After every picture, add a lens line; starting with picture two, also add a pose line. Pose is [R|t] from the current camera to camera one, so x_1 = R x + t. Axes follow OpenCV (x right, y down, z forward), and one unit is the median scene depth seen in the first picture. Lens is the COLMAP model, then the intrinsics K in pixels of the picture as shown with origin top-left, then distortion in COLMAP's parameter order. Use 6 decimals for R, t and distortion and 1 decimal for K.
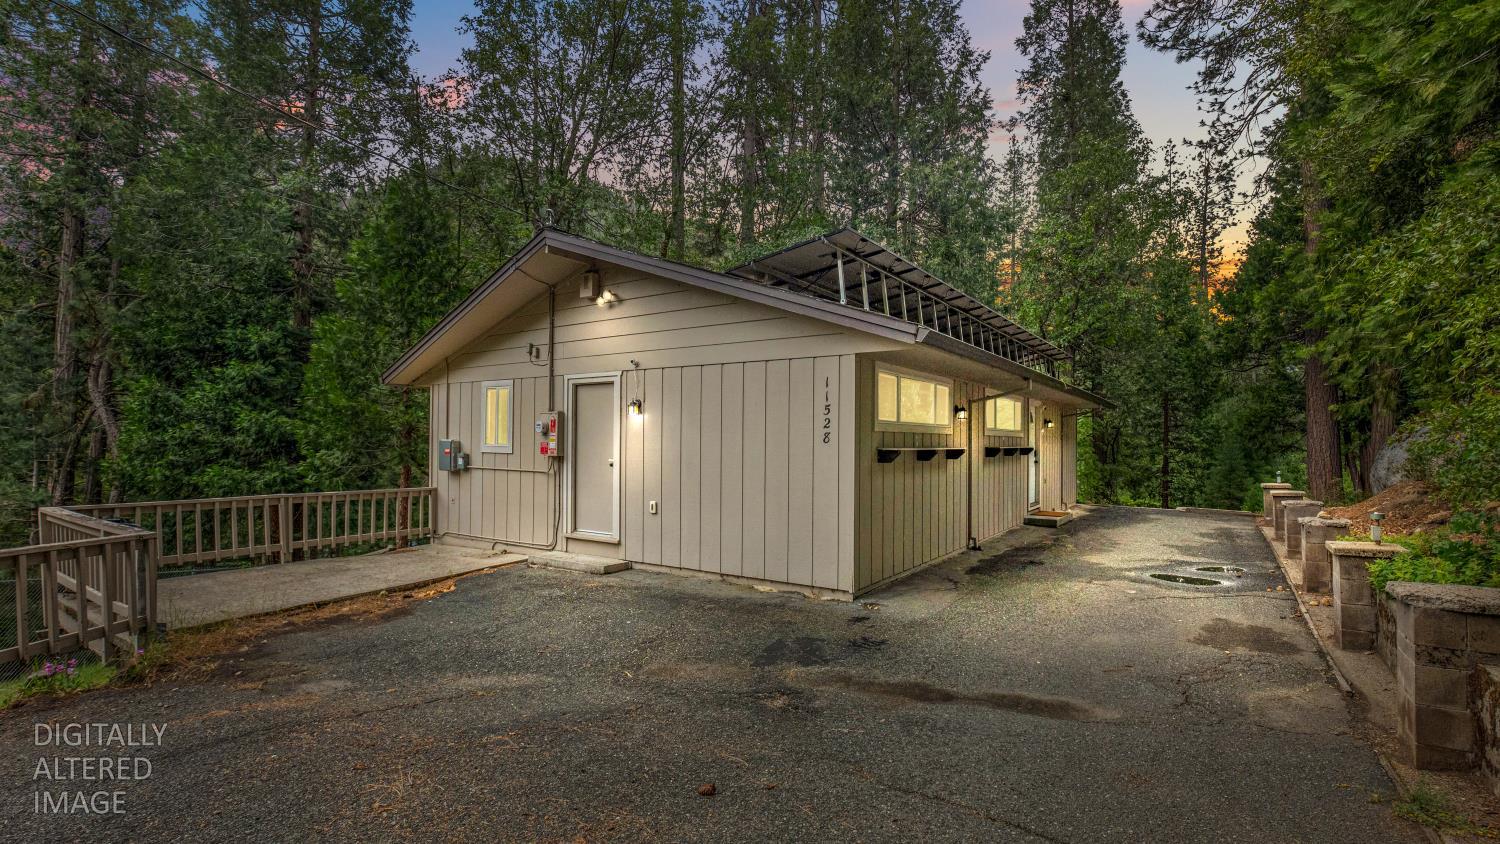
lens RADIAL K [[690.4, 0, 758.9], [0, 690.4, 432.7], [0, 0, 1]] dist [-0.036277, 0.007040]
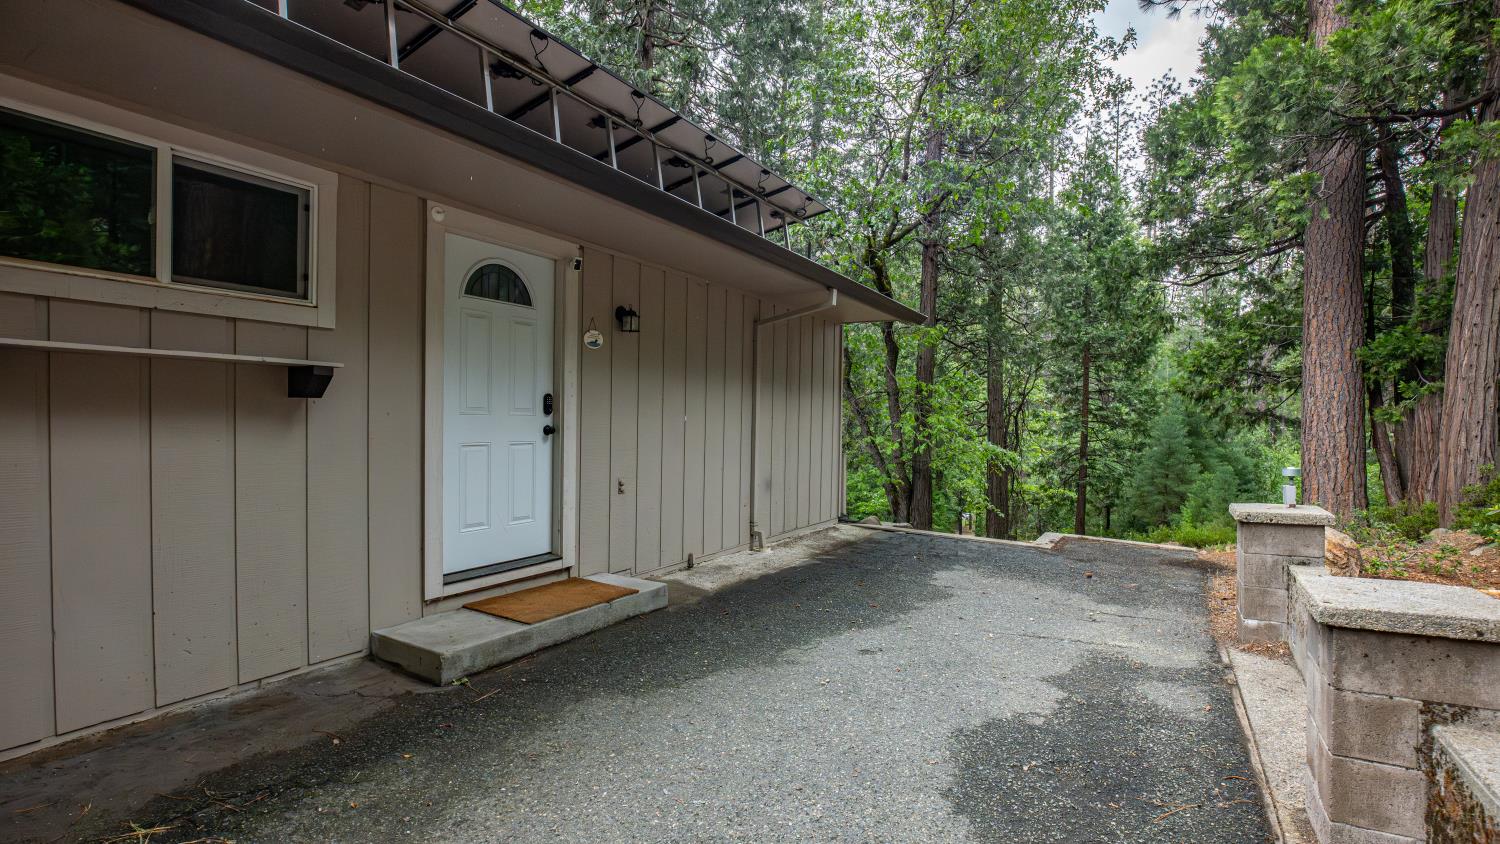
lens RADIAL K [[696.5, 0, 757.8], [0, 696.5, 432.0], [0, 0, 1]] dist [-0.038035, 0.007155]
pose [[0.998195, 0.010683, 0.059090, 0.268685], [-0.012672, 0.999362, 0.033387, 0.017978], [-0.058696, -0.034075, 0.997694, 0.373414]]
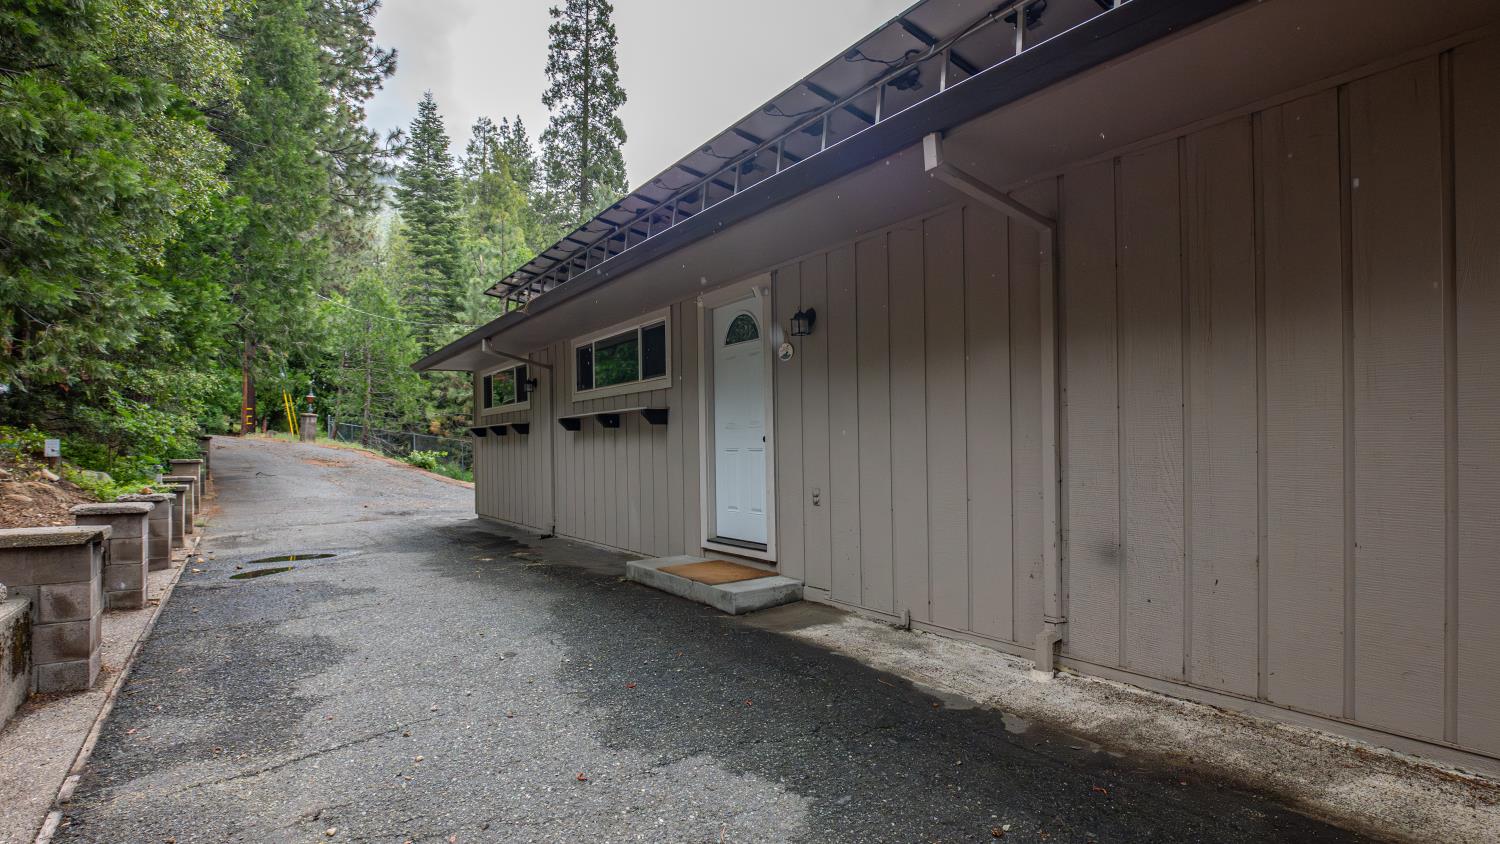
lens RADIAL K [[711.6, 0, 756.7], [0, 711.6, 452.8], [0, 0, 1]] dist [-0.023017, -0.000062]
pose [[-0.336651, 0.018642, -0.941445, 0.818554], [0.032654, 0.999434, 0.008113, 0.046705], [0.941063, -0.028011, -0.337069, 1.237827]]
